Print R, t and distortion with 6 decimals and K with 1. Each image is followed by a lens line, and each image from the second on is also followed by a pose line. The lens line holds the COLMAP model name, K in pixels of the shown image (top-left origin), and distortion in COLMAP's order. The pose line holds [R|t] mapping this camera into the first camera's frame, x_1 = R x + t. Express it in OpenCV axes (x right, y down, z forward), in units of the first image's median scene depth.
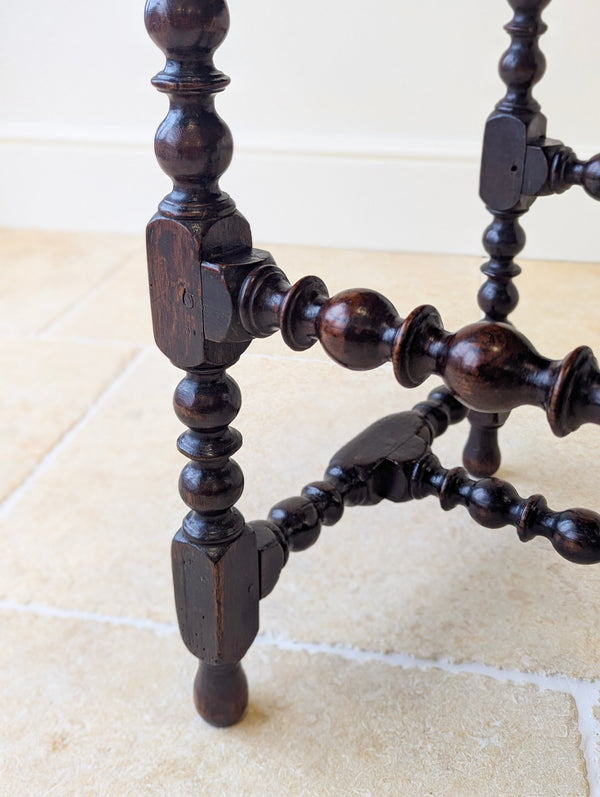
lens RADIAL K [[848.1, 0, 305.9], [0, 848.1, 399.2], [0, 0, 1]] dist [0.026624, 0.008373]
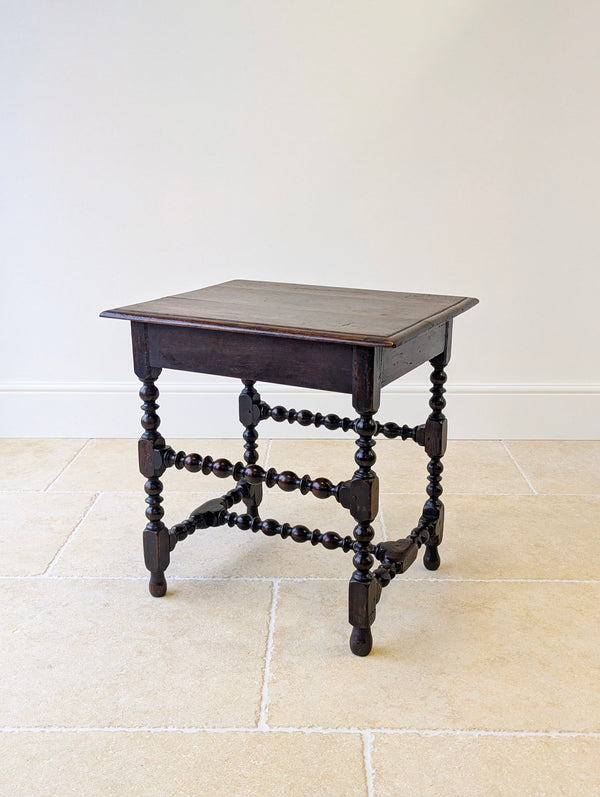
lens RADIAL K [[857.3, 0, 303.9], [0, 857.3, 385.9], [0, 0, 1]] dist [0.023825, 0.007515]
pose [[0.986526, -0.046237, 0.156935, -0.036687], [0.080258, 0.972653, -0.217955, 0.402667], [-0.142566, 0.227614, 0.963258, -2.539240]]
